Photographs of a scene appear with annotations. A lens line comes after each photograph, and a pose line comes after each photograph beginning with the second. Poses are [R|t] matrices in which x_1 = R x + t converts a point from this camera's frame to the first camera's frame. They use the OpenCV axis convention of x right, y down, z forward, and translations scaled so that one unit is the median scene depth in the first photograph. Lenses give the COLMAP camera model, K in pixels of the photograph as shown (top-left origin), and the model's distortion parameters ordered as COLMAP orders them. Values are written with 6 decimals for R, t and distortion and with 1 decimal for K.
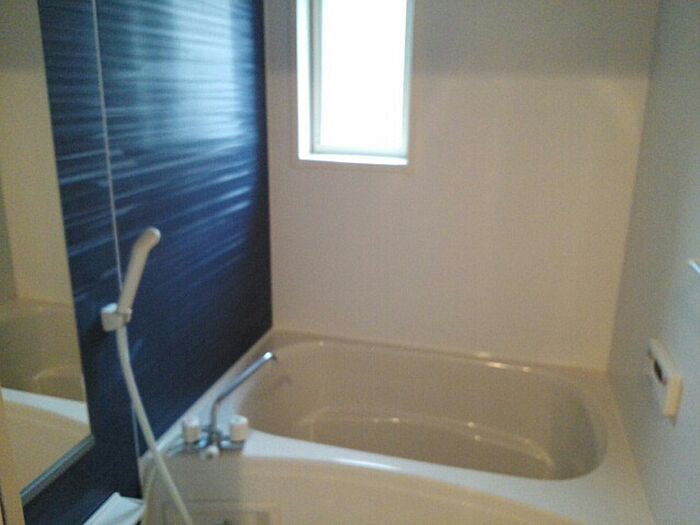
lens RADIAL K [[570.4, 0, 349.2], [0, 570.4, 266.8], [0, 0, 1]] dist [-0.008885, -0.009871]
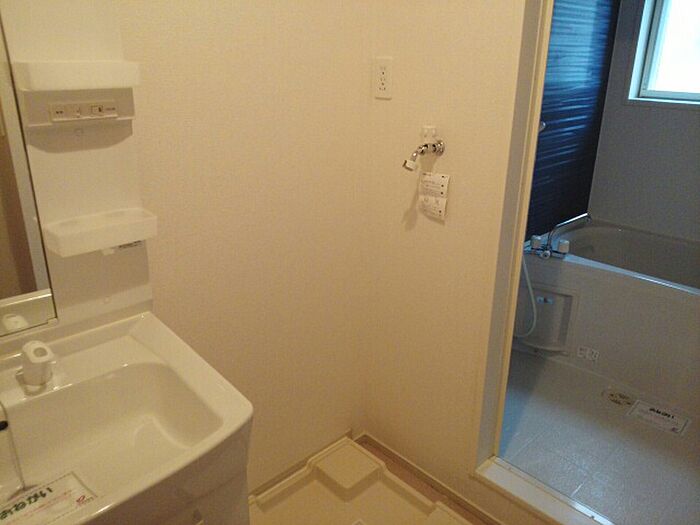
lens RADIAL K [[570.4, 0, 342.3], [0, 570.4, 258.1], [0, 0, 1]] dist [-0.008885, -0.009871]
pose [[0.863351, 0.161263, -0.478141, 0.050253], [-0.145433, 0.986871, 0.070243, 0.245875], [0.483191, 0.008894, 0.875470, -0.714022]]
